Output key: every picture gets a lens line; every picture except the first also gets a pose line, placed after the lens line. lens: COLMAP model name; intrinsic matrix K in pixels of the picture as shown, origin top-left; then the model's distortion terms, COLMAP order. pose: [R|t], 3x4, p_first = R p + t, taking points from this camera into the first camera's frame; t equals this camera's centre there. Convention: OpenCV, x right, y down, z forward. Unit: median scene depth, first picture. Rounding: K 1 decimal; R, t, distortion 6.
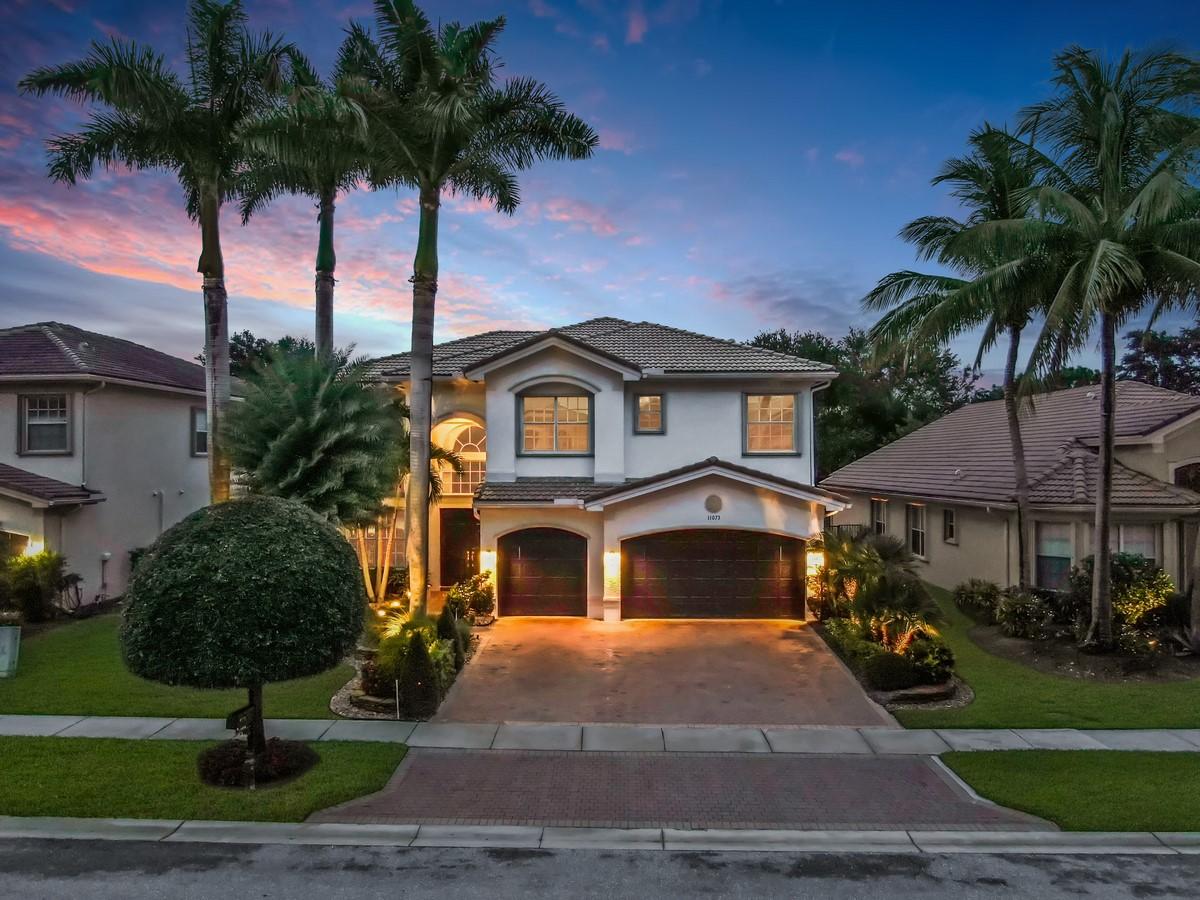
lens RADIAL K [[861.5, 0, 600.6], [0, 861.5, 453.2], [0, 0, 1]] dist [-0.007410, -0.005855]
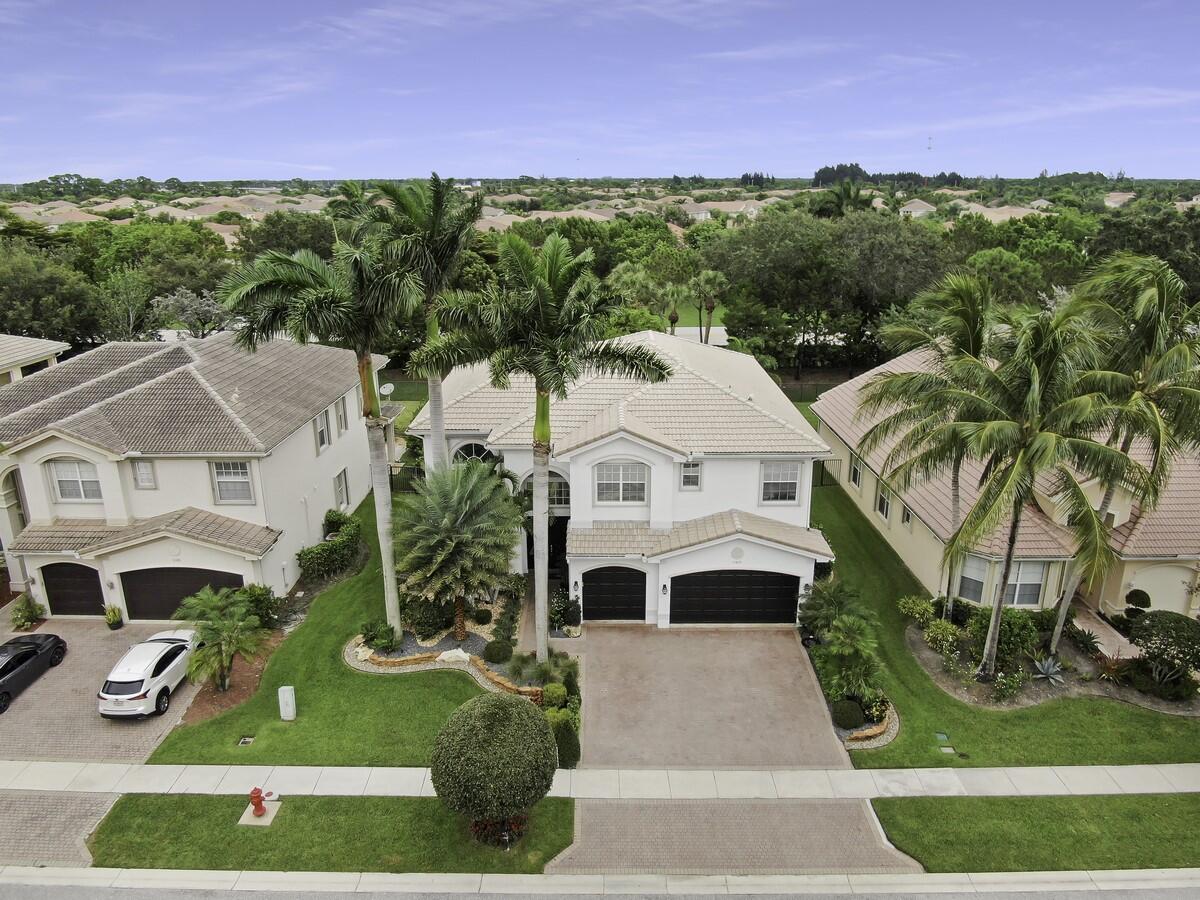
lens RADIAL K [[861.5, 0, 602.9], [0, 861.5, 451.3], [0, 0, 1]] dist [-0.007410, -0.005855]
pose [[0.999645, -0.010792, 0.024357, -0.119547], [0.002531, 0.948616, 0.316419, -0.538378], [-0.026520, -0.316245, 0.948307, -0.273292]]
